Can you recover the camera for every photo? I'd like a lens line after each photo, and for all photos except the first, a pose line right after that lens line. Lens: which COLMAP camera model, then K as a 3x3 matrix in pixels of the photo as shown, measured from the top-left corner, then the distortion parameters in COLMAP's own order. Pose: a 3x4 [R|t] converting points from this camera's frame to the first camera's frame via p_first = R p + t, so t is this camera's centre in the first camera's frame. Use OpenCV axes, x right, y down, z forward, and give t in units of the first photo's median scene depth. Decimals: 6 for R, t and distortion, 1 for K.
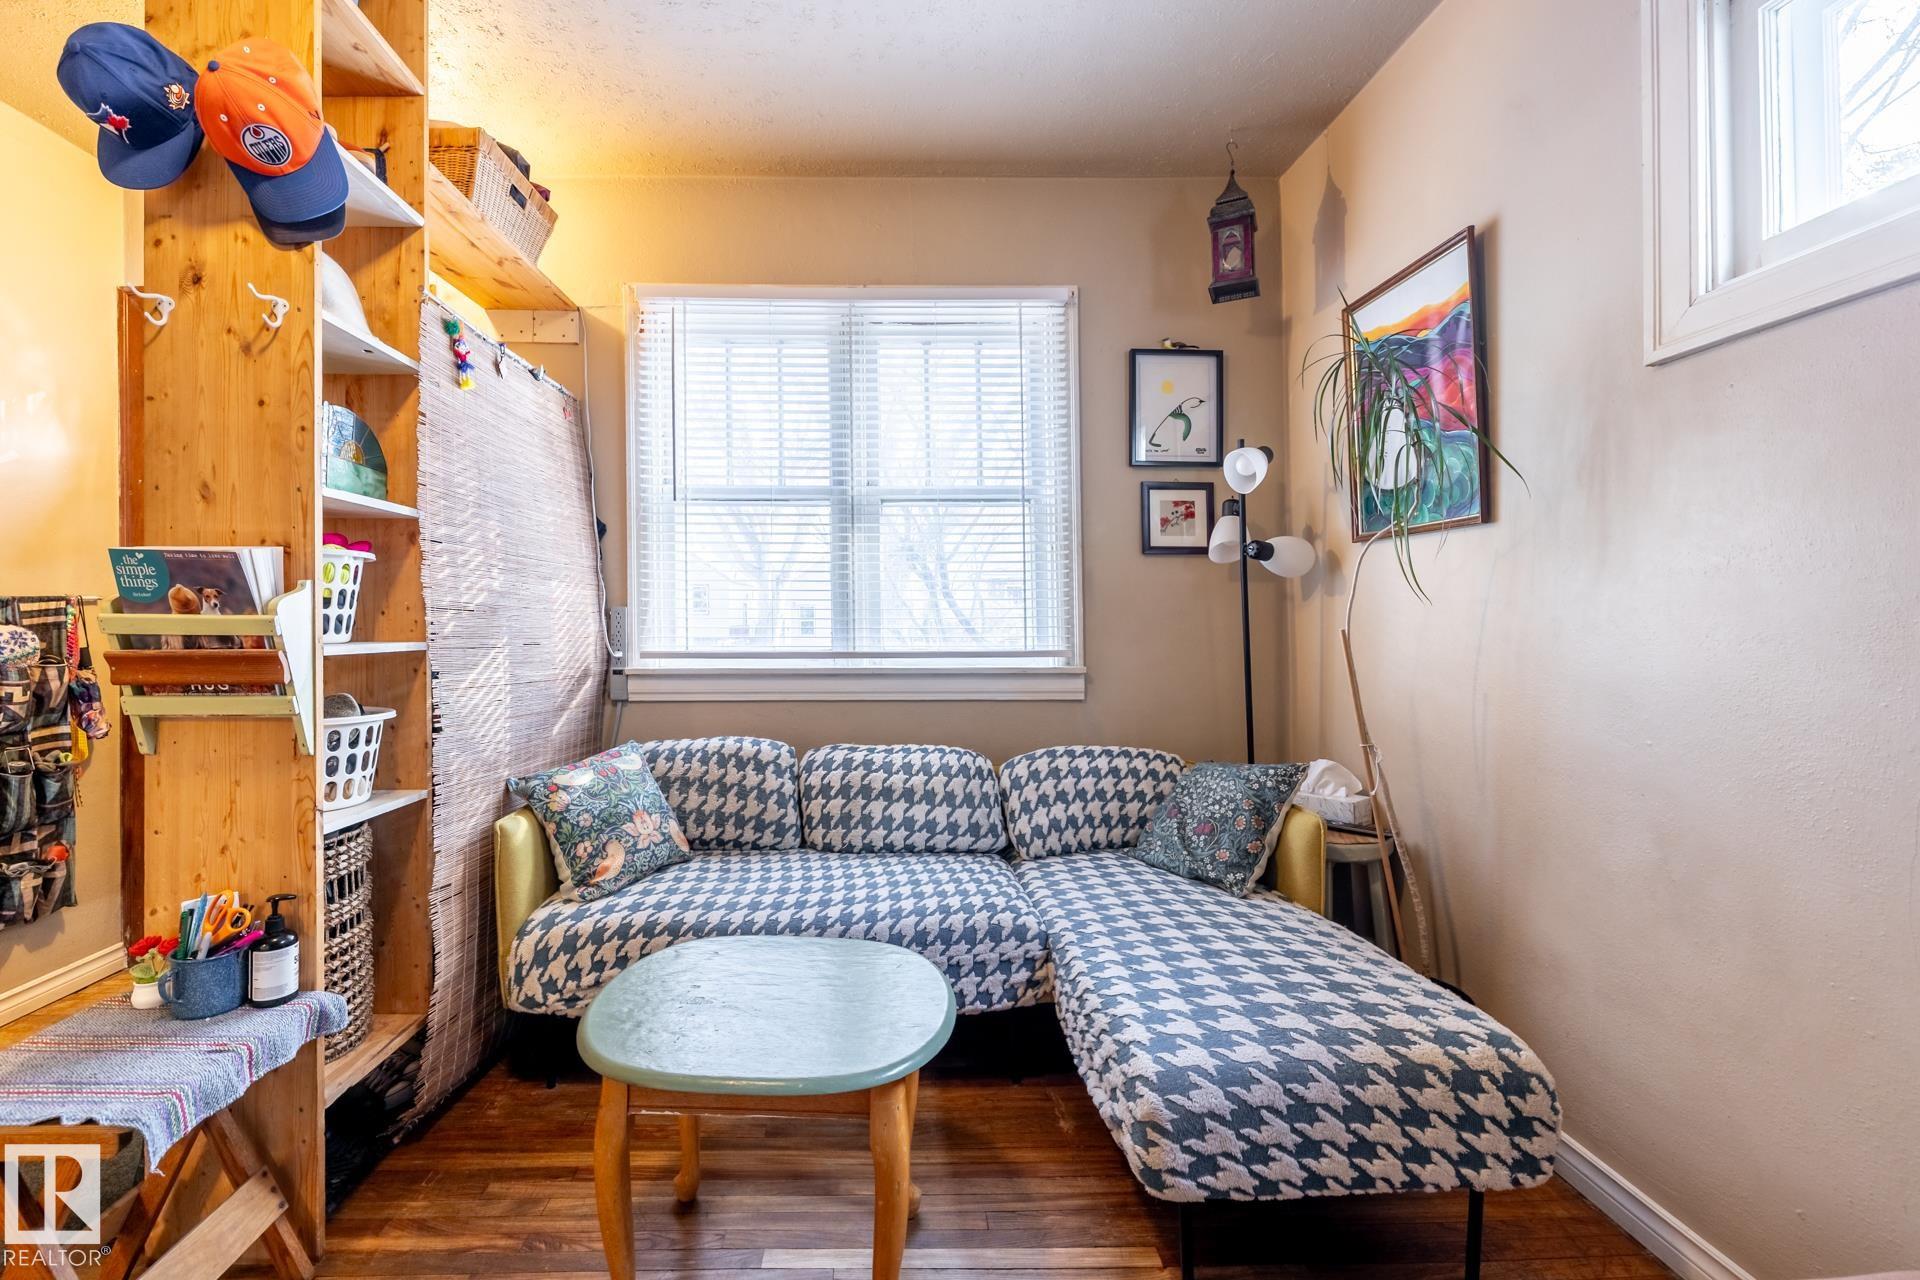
lens RADIAL K [[829.7, 0, 903.8], [0, 829.7, 580.3], [0, 0, 1]] dist [-0.001521, -0.000319]
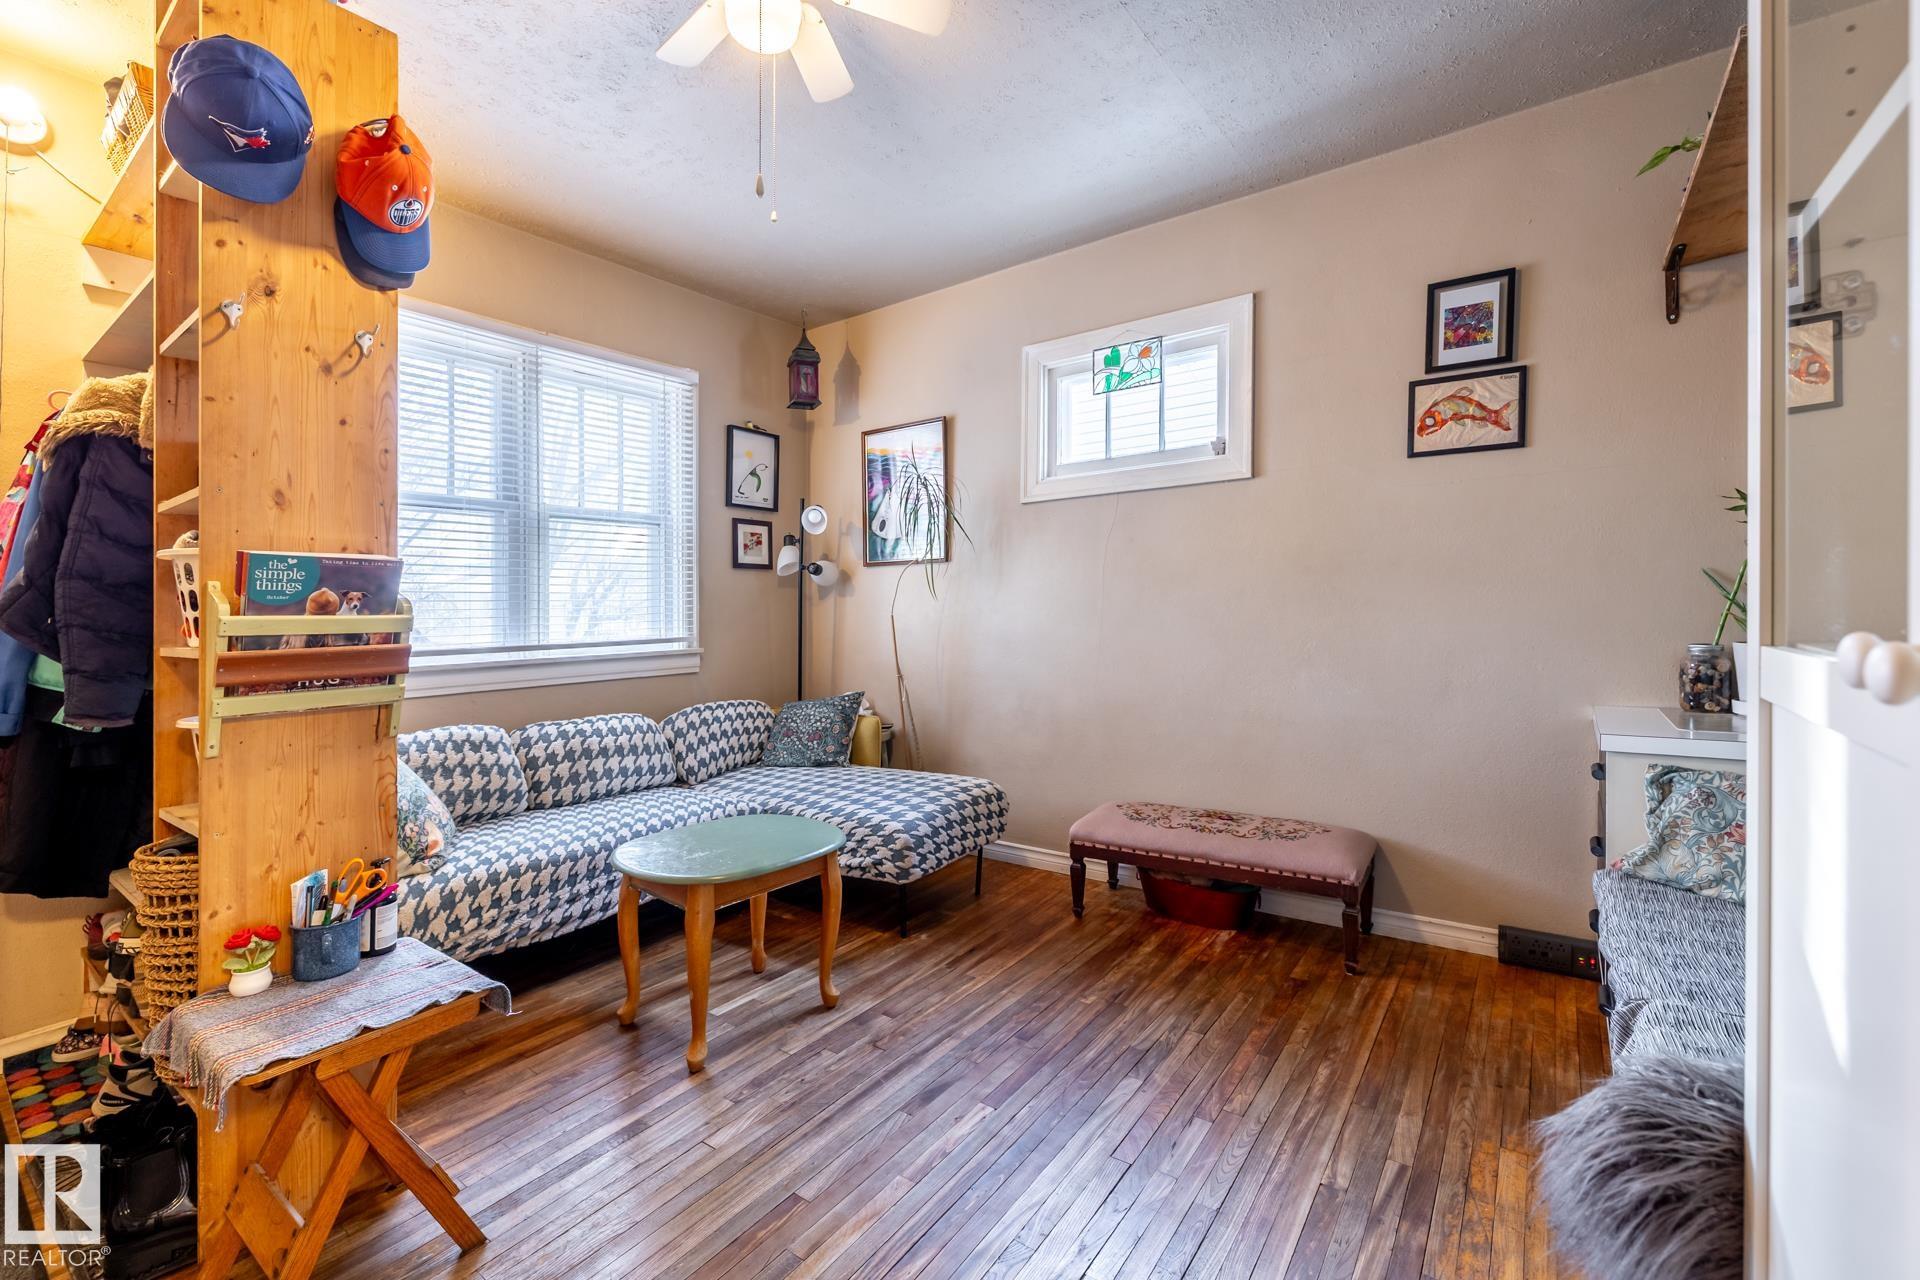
lens RADIAL K [[818.3, 0, 953.8], [0, 818.3, 598.6], [0, 0, 1]] dist [-0.002118, -0.000305]
pose [[0.599919, -0.002810, 0.800056, -0.709303], [-0.014137, 0.999800, 0.014112, -0.004639], [-0.799936, -0.019776, 0.599759, -0.183182]]
